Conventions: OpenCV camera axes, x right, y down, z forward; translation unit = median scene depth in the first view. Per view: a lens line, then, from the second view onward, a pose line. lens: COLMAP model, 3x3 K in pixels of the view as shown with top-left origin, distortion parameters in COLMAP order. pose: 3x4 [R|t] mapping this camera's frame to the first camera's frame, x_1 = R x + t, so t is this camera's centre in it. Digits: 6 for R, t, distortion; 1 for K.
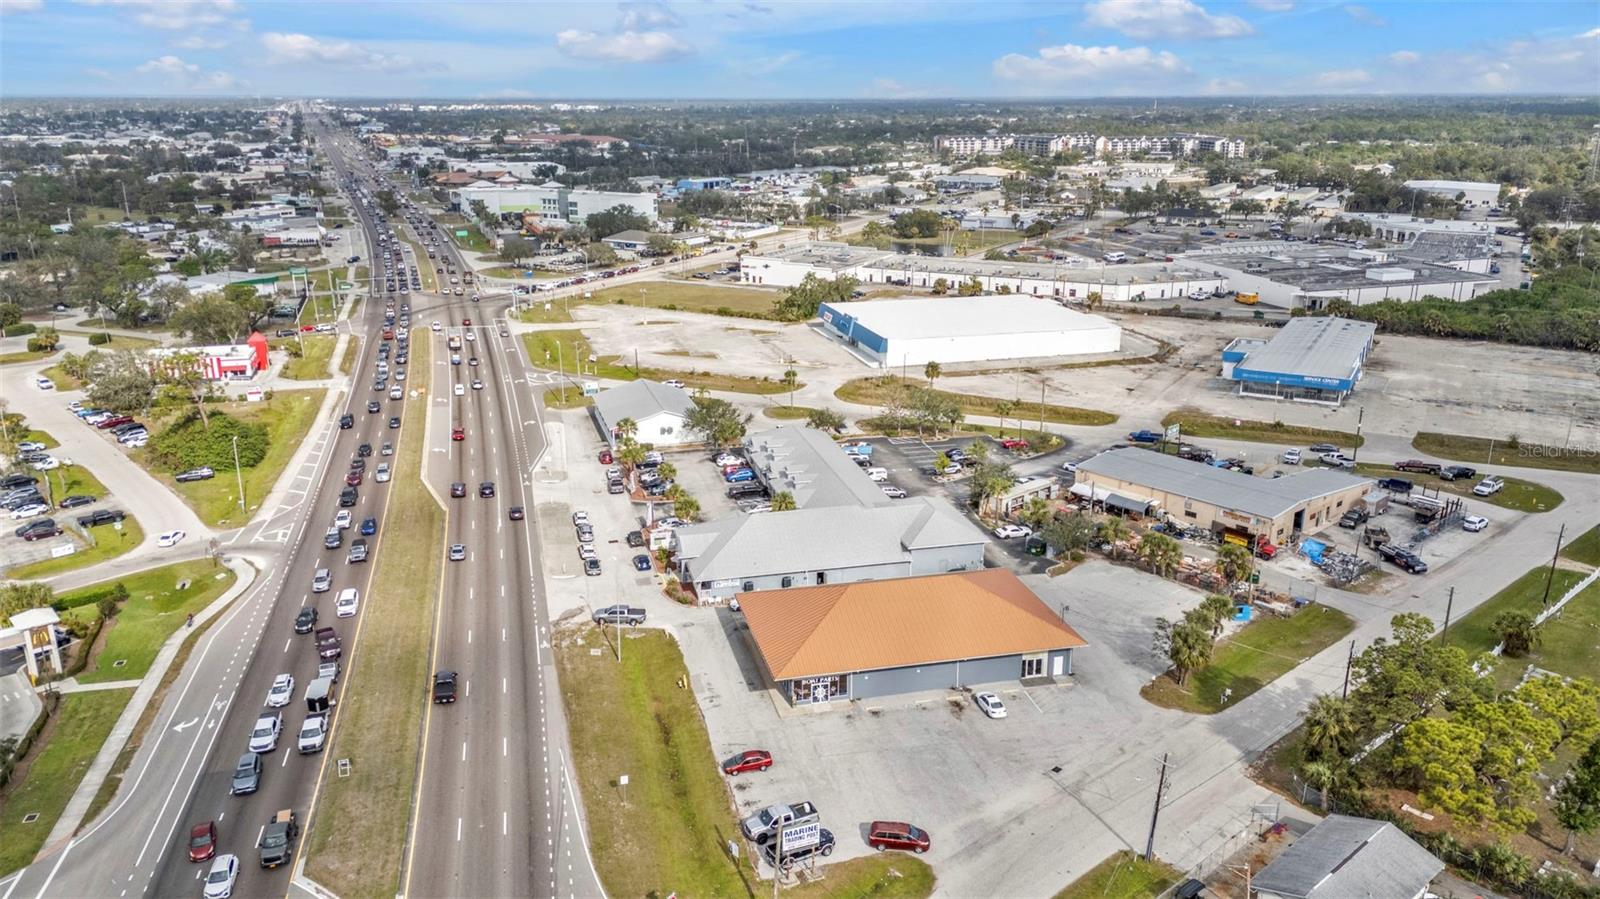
lens RADIAL K [[1156.4, 0, 800.2], [0, 1156.4, 471.7], [0, 0, 1]] dist [0.091955, -0.102074]
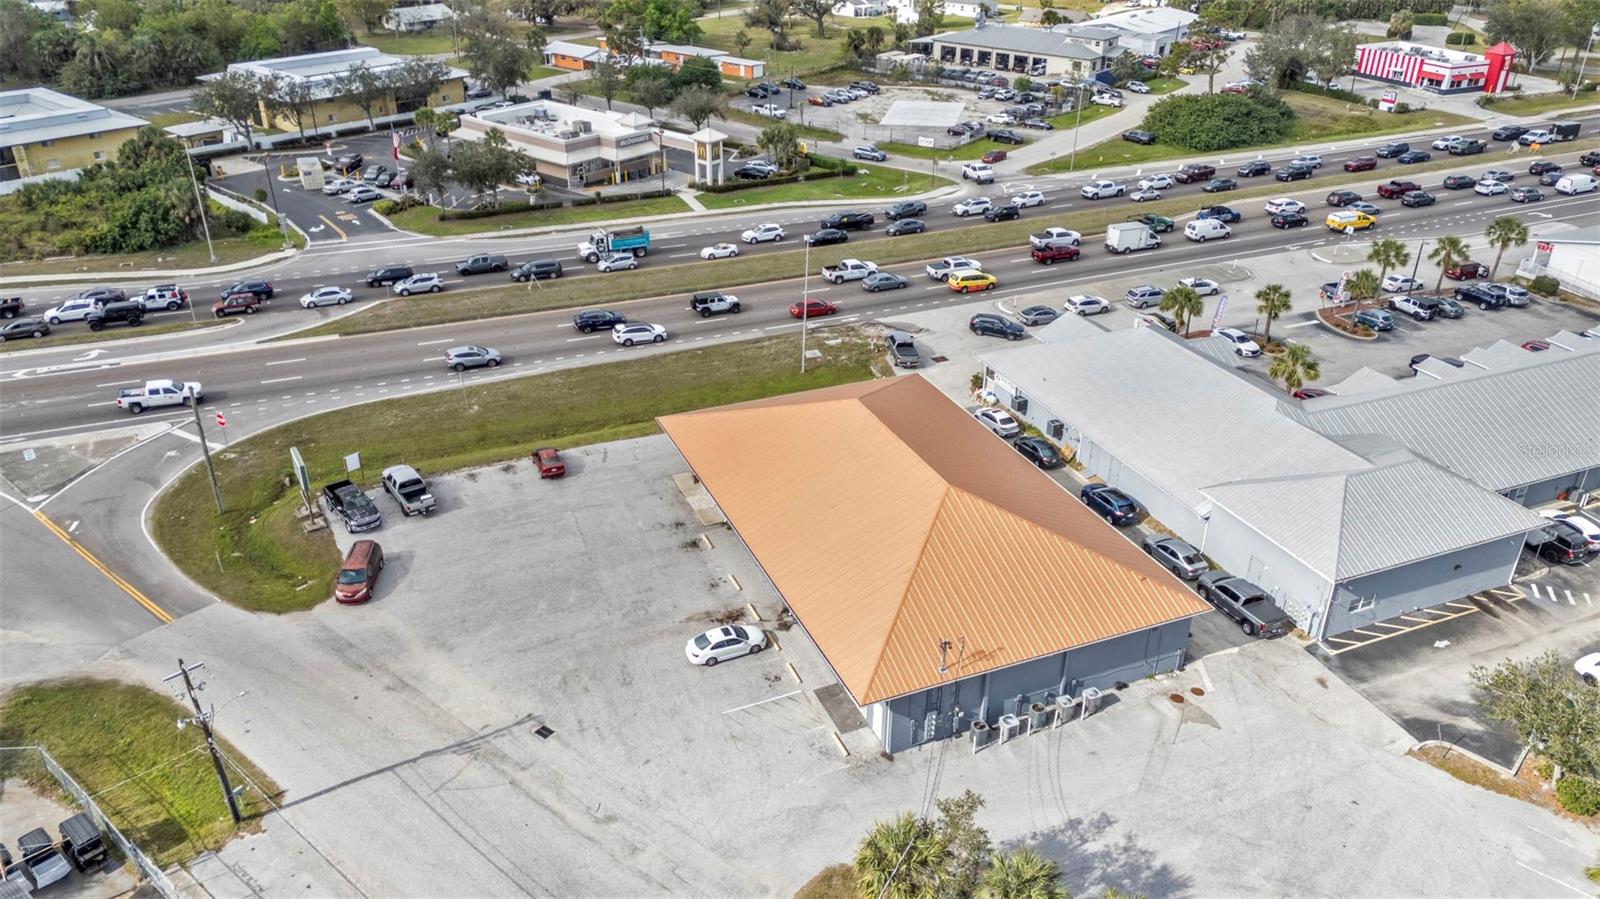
lens RADIAL K [[1162.1, 0, 800.5], [0, 1162.1, 454.8], [0, 0, 1]] dist [0.083046, -0.080660]
pose [[0.161275, 0.468823, -0.868444, 0.396377], [-0.312554, 0.858931, 0.405645, -0.078452], [0.936109, 0.206015, 0.285057, 0.543687]]
